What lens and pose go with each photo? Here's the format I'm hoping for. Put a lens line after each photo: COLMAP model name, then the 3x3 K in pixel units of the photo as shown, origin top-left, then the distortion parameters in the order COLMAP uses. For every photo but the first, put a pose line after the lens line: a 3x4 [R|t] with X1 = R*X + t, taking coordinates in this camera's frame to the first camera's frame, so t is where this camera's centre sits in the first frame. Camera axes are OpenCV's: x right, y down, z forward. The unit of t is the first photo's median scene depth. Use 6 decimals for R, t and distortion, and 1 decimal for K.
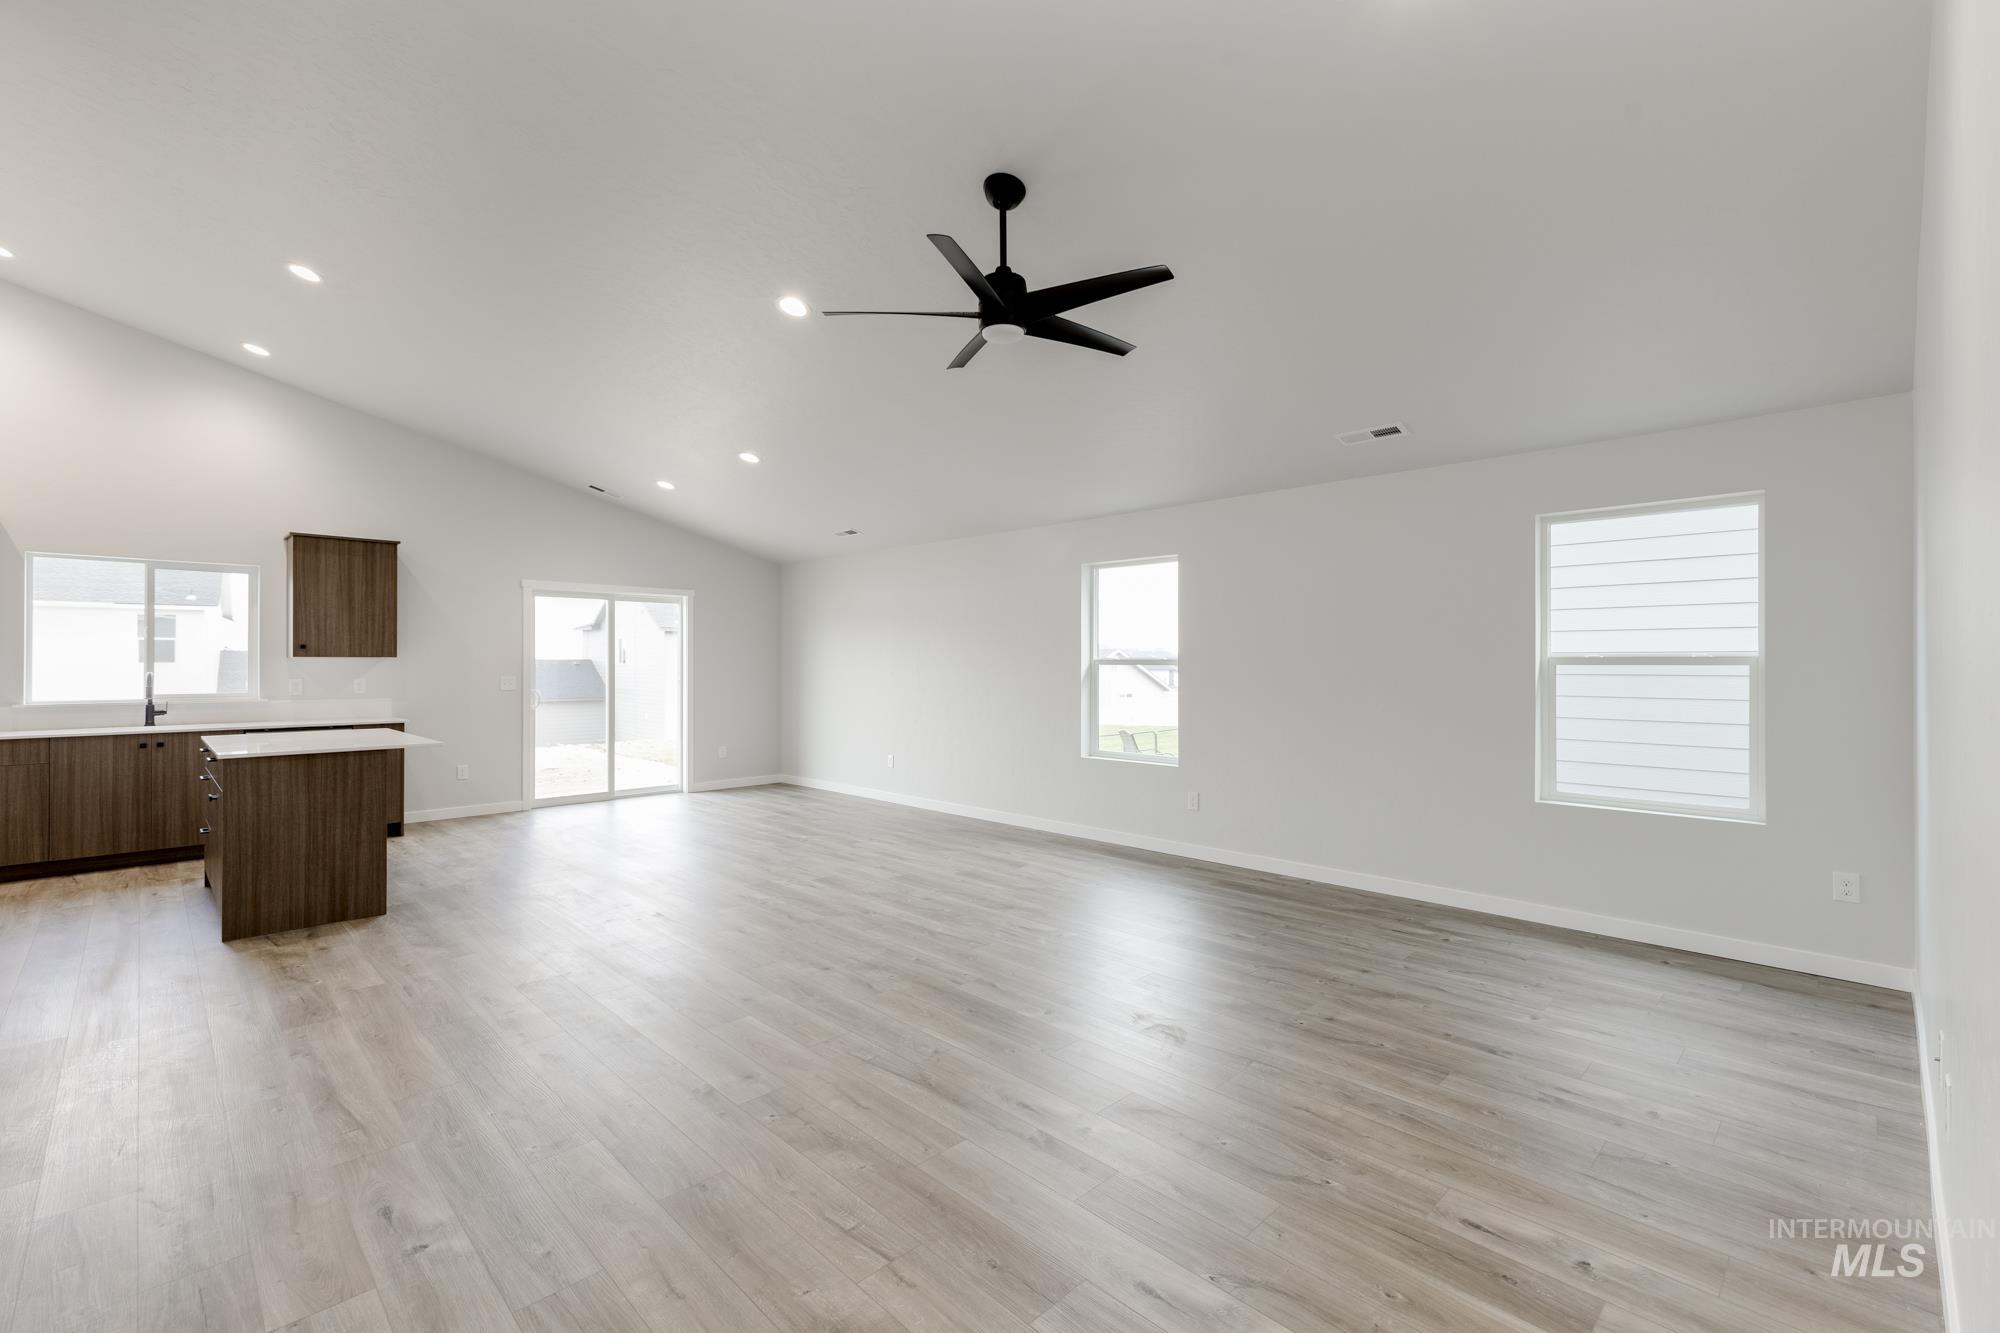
lens RADIAL K [[870.9, 0, 1000.0], [0, 870.9, 666.5], [0, 0, 1]] dist [-0.000195, -0.000015]
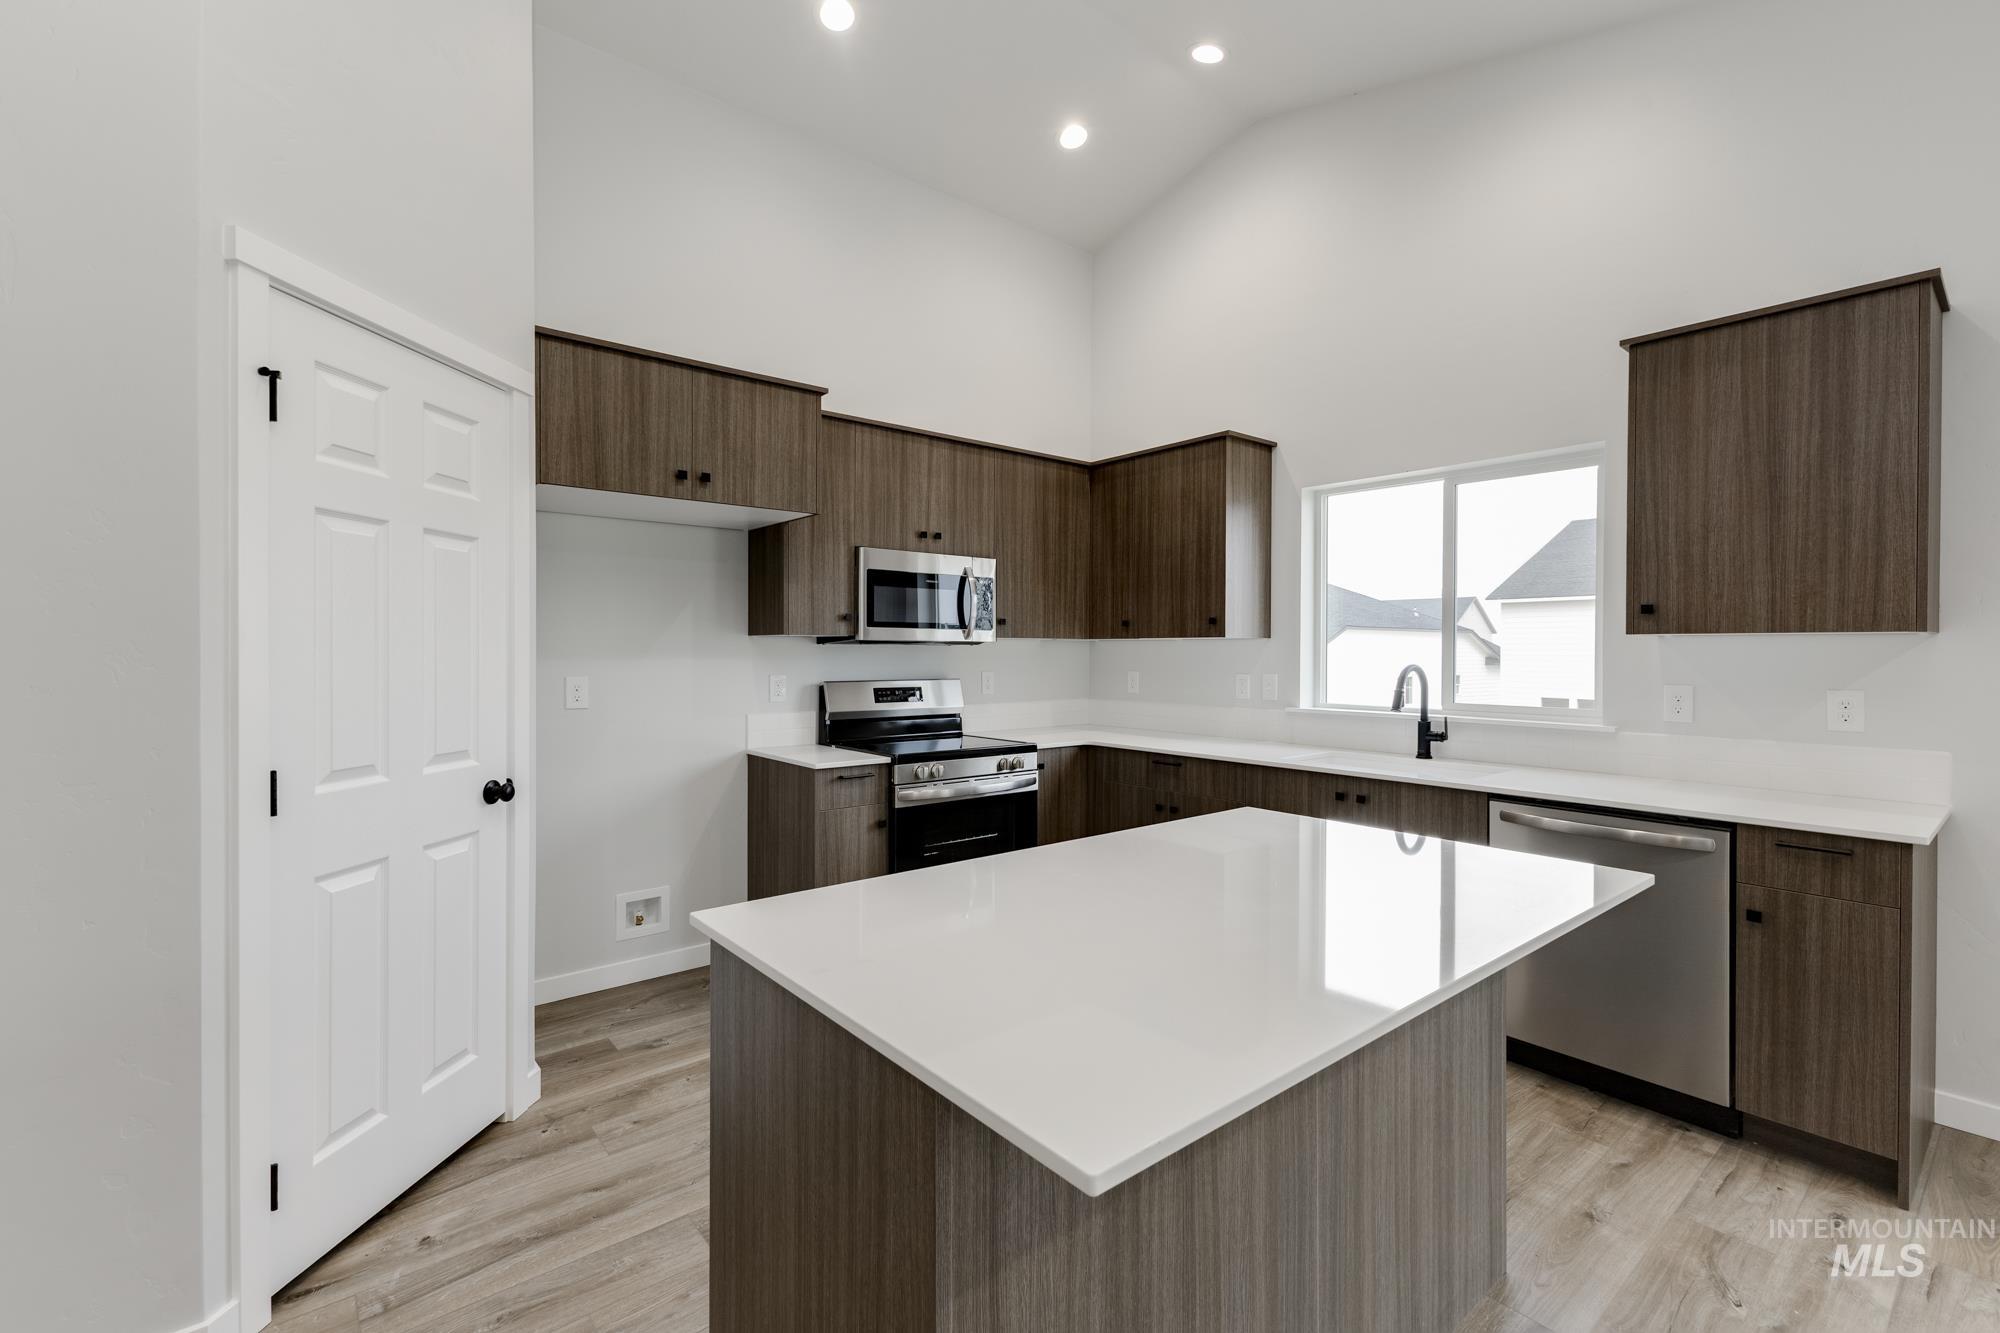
lens RADIAL K [[861.2, 0, 1000.0], [0, 861.2, 666.5], [0, 0, 1]] dist [0.021566, 0.000098]
pose [[-0.084945, 0.017965, -0.996224, -0.358445], [-0.004987, 0.999817, 0.018455, -0.001733], [0.996373, 0.006536, -0.084840, 0.723404]]
